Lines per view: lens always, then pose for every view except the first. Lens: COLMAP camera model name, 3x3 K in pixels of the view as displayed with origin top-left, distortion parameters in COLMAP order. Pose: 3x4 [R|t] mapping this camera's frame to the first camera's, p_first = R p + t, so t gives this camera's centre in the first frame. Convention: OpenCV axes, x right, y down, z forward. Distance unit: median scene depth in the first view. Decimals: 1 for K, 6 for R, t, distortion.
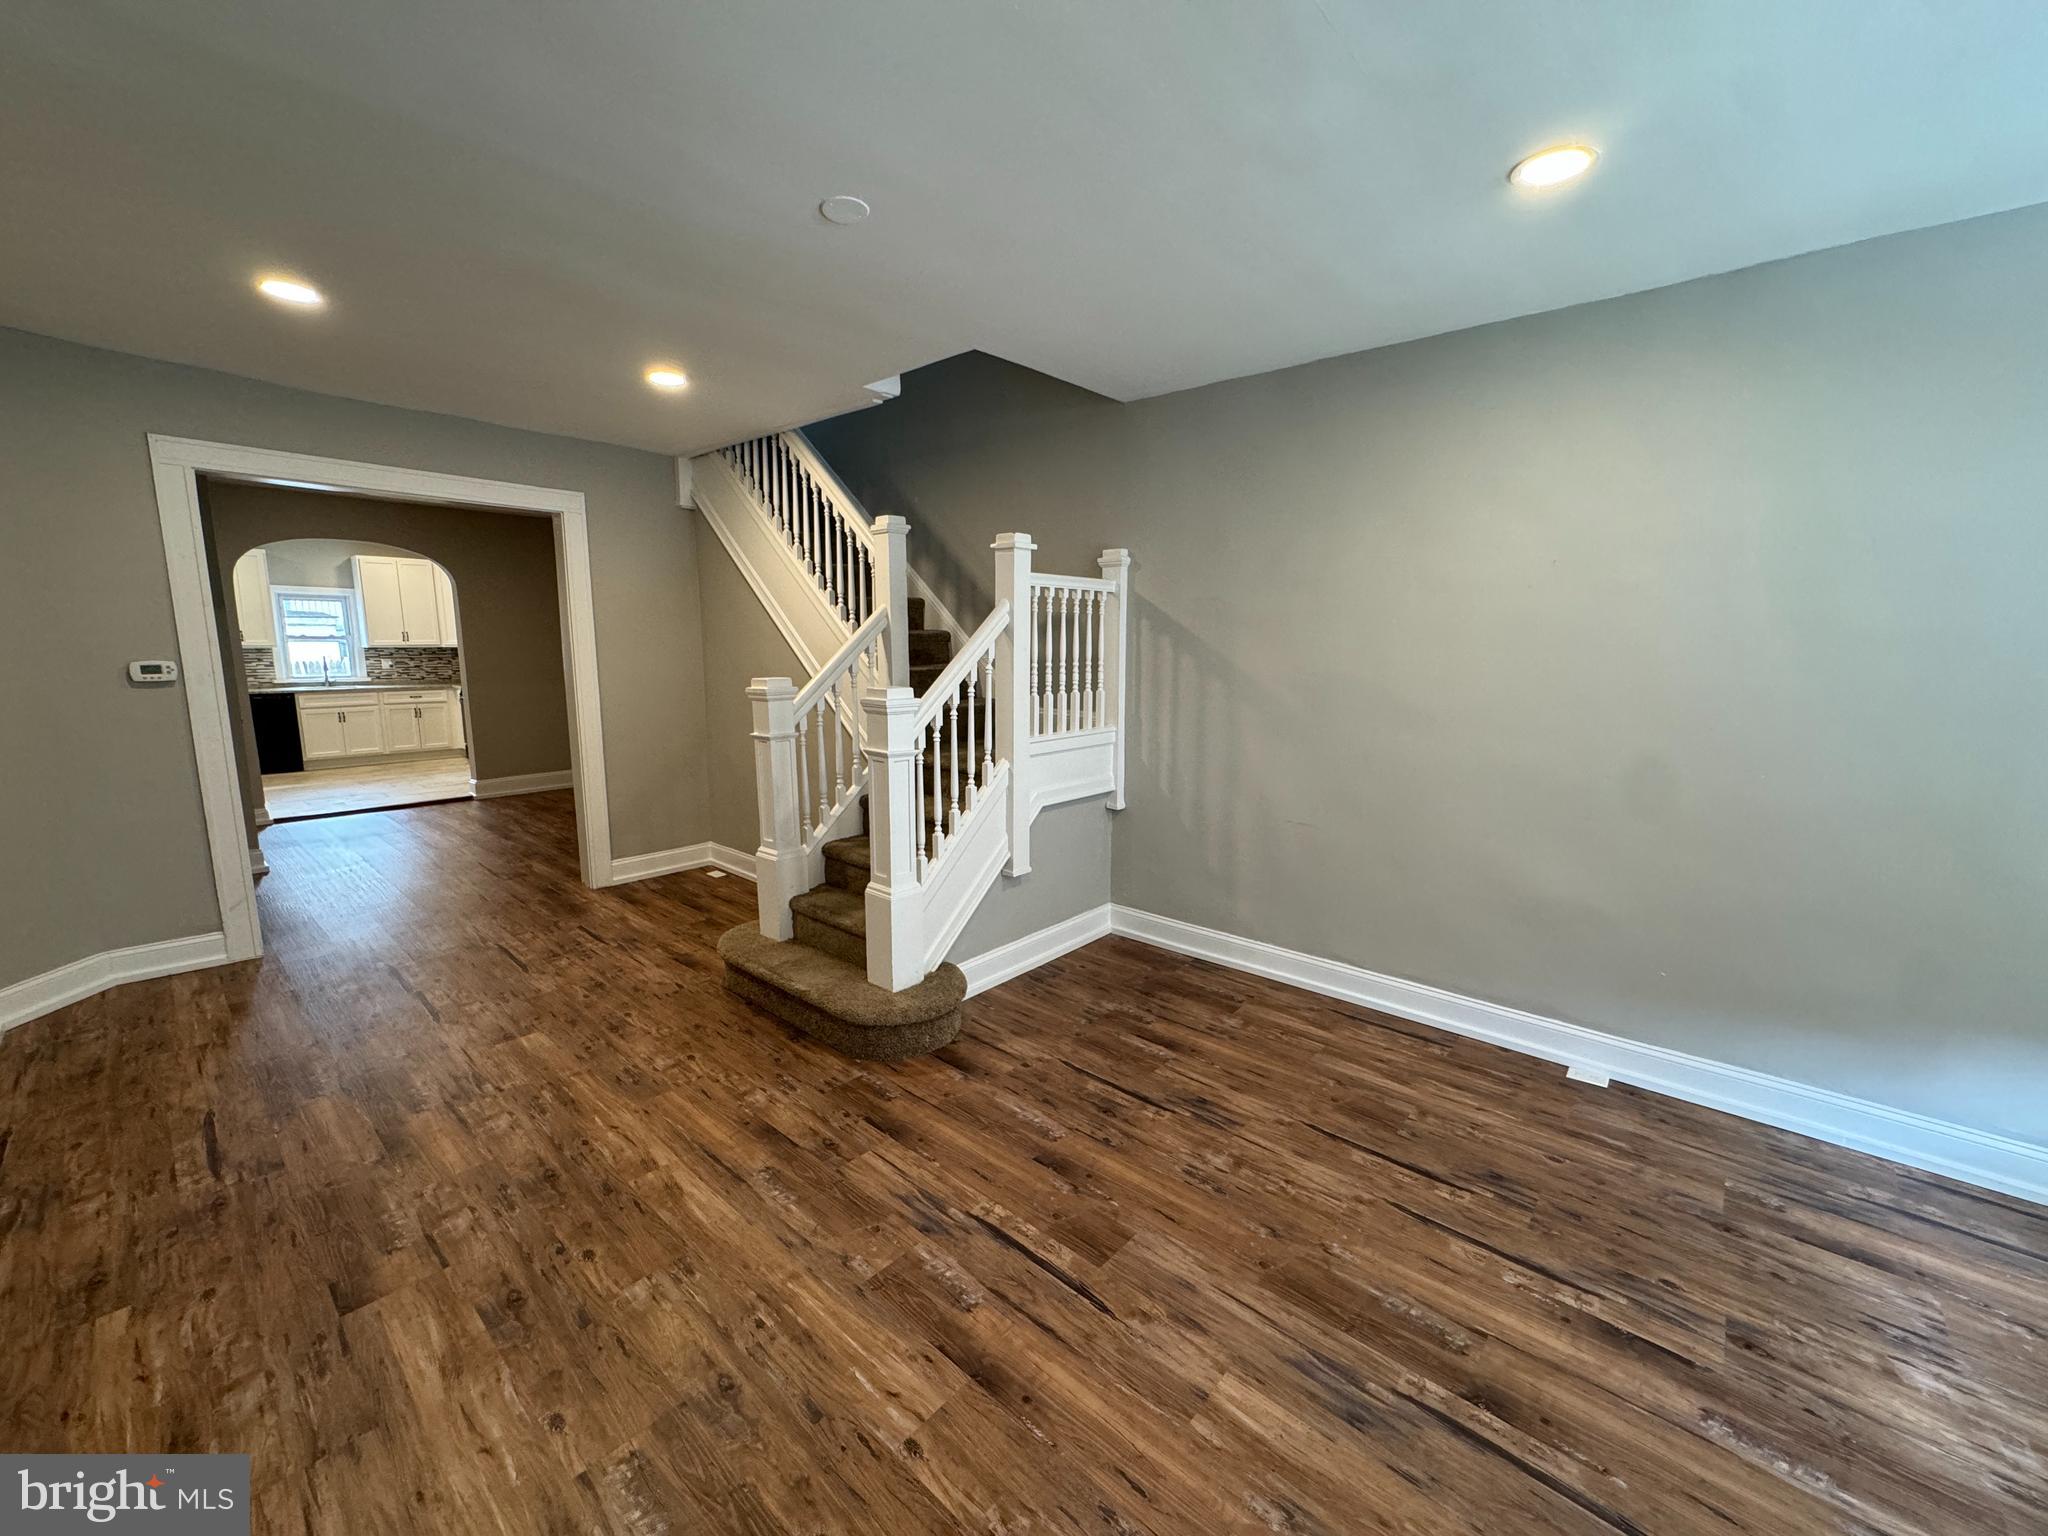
lens RADIAL K [[819.1, 0, 1044.1], [0, 819.1, 782.0], [0, 0, 1]] dist [-0.007347, 0.000989]
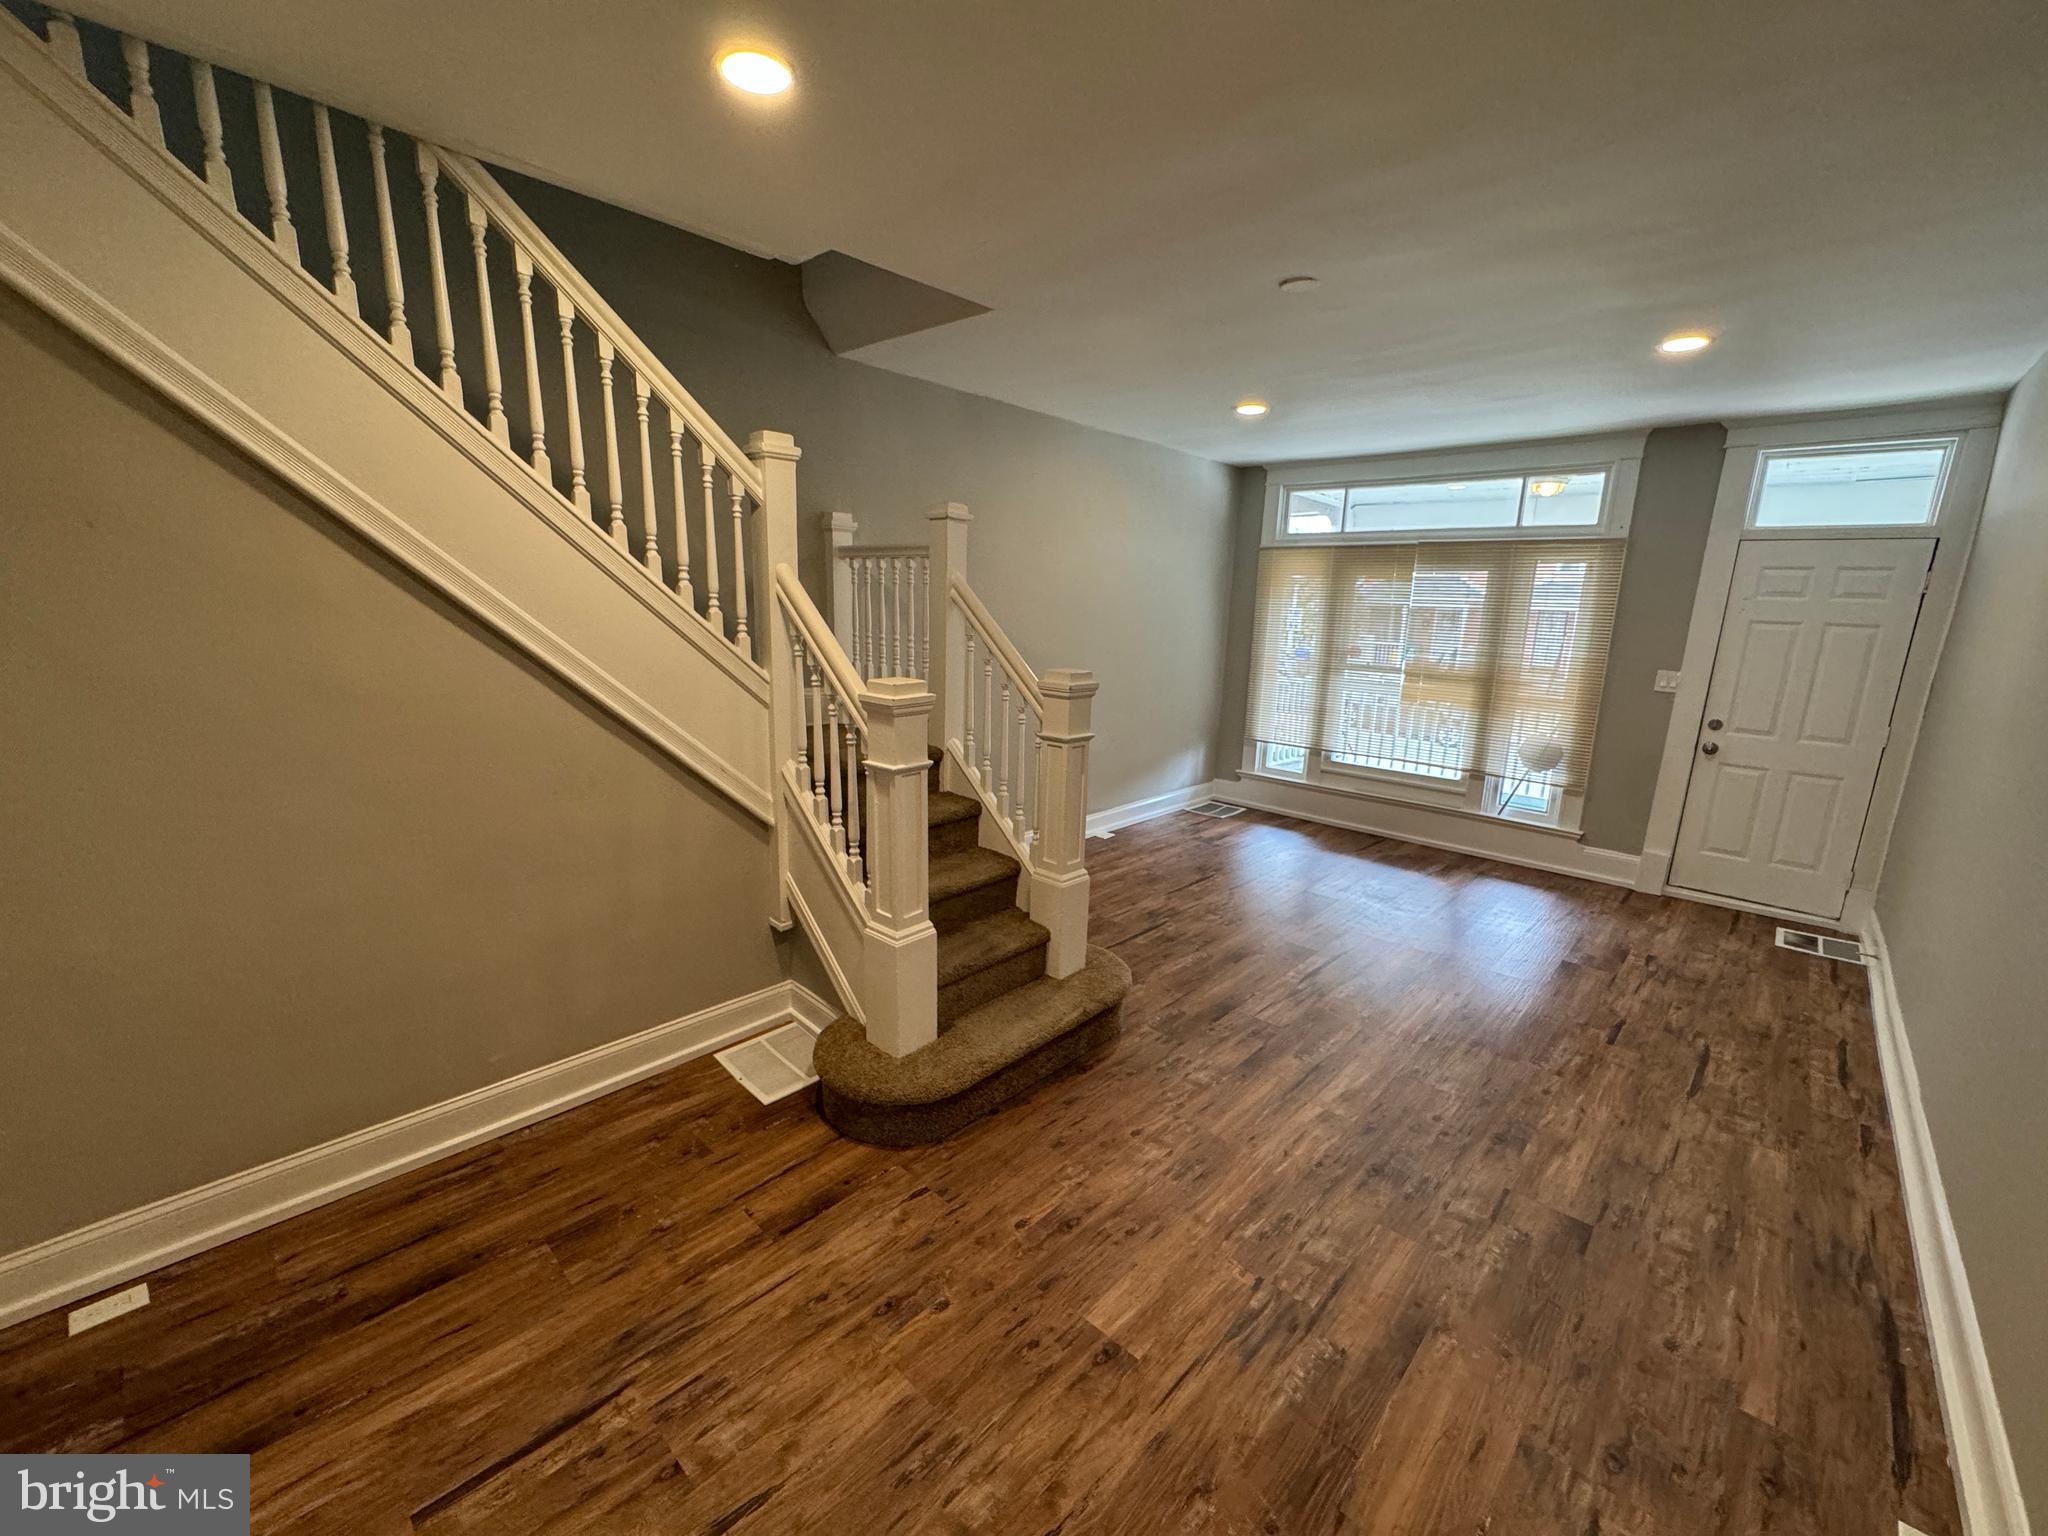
lens RADIAL K [[819.1, 0, 1037.8], [0, 819.1, 761.0], [0, 0, 1]] dist [-0.007347, 0.000989]
pose [[0.031877, -0.199859, 0.979306, -1.391827], [0.146058, 0.970217, 0.193250, -0.236905], [-0.988762, 0.136875, 0.060119, 1.192318]]
